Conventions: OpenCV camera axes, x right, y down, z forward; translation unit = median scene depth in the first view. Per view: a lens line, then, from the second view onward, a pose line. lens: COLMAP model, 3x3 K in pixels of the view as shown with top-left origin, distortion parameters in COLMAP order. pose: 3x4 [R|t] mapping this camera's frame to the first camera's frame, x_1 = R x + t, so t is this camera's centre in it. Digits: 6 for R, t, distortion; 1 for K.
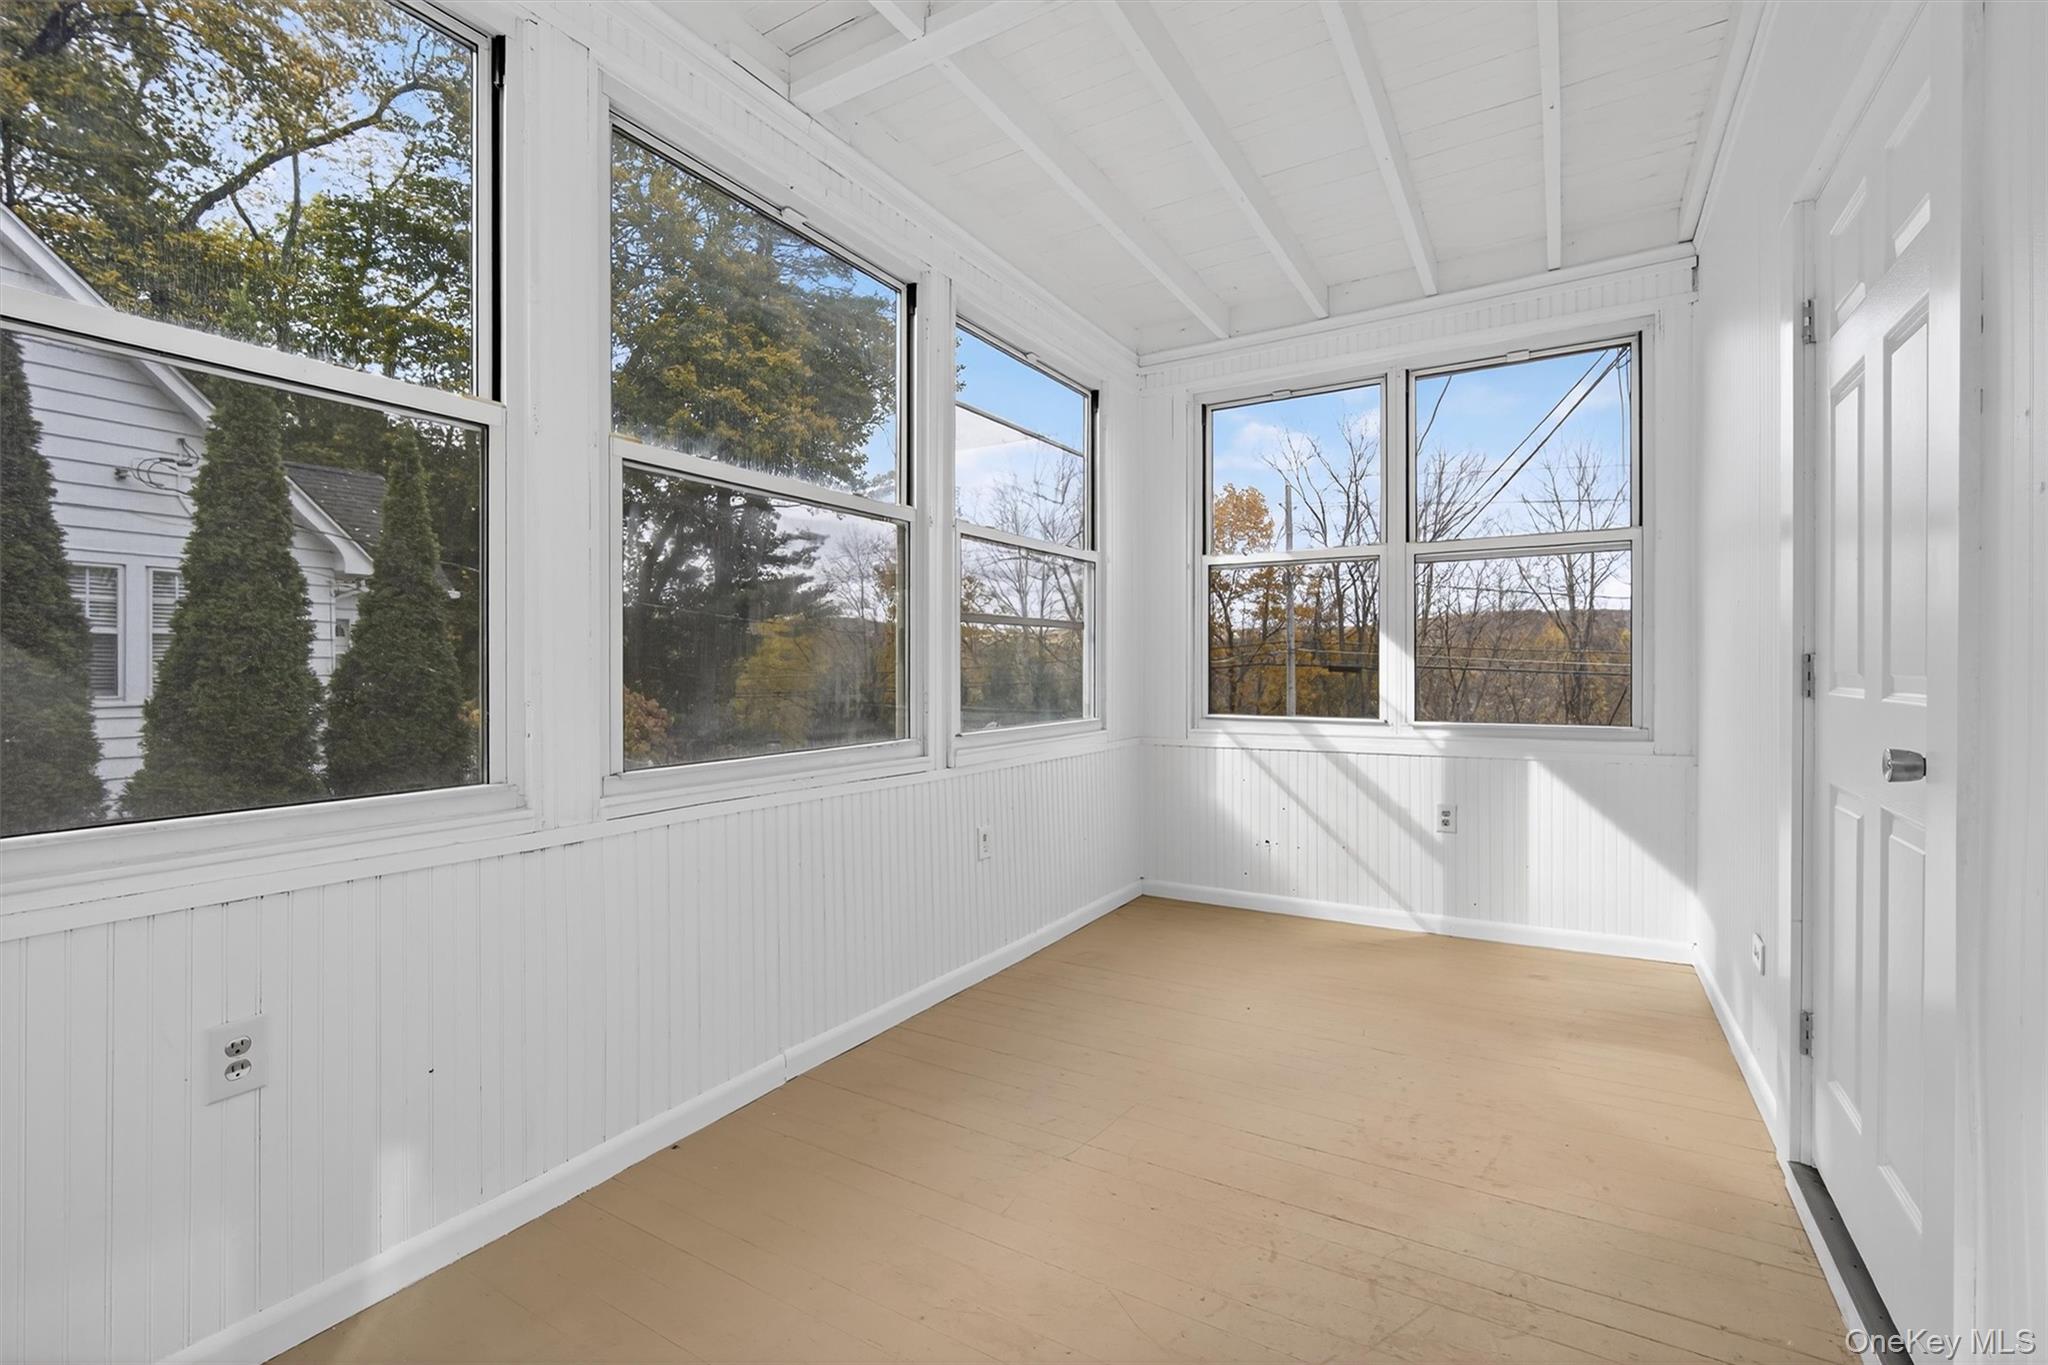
lens RADIAL K [[900.4, 0, 1024.0], [0, 900.4, 682.5], [0, 0, 1]] dist [-0.000699, -0.000102]
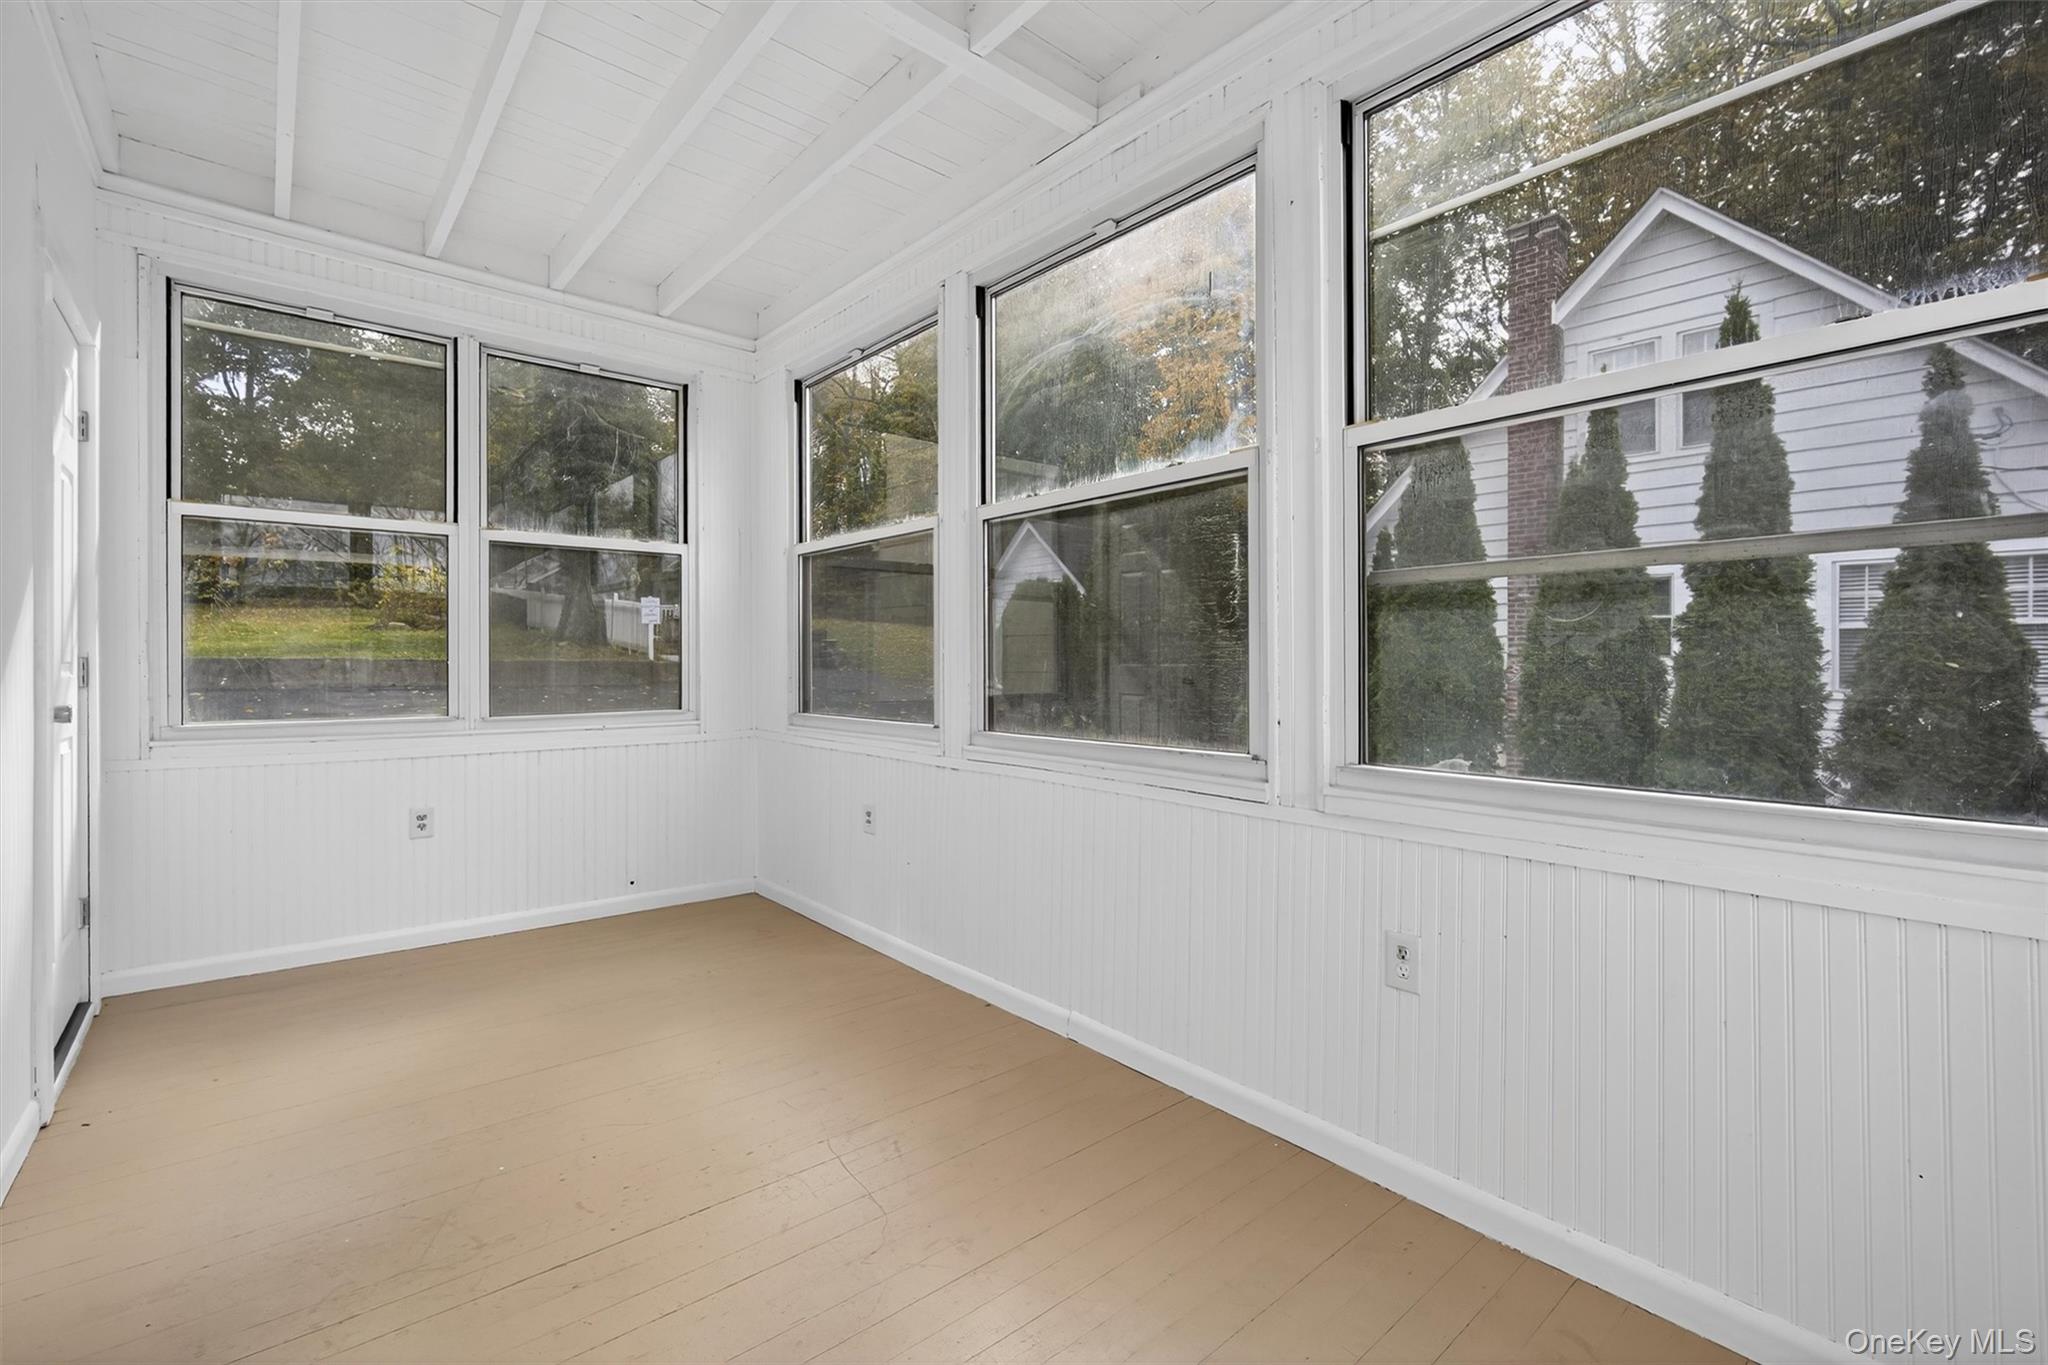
lens RADIAL K [[889.5, 0, 1031.7], [0, 889.5, 657.1], [0, 0, 1]] dist [-0.001713, 0.000046]
pose [[-0.312222, -0.006496, -0.949987, 0.701318], [-0.015924, 0.999872, -0.001604, -0.014300], [0.949876, 0.014627, -0.312286, 1.167928]]
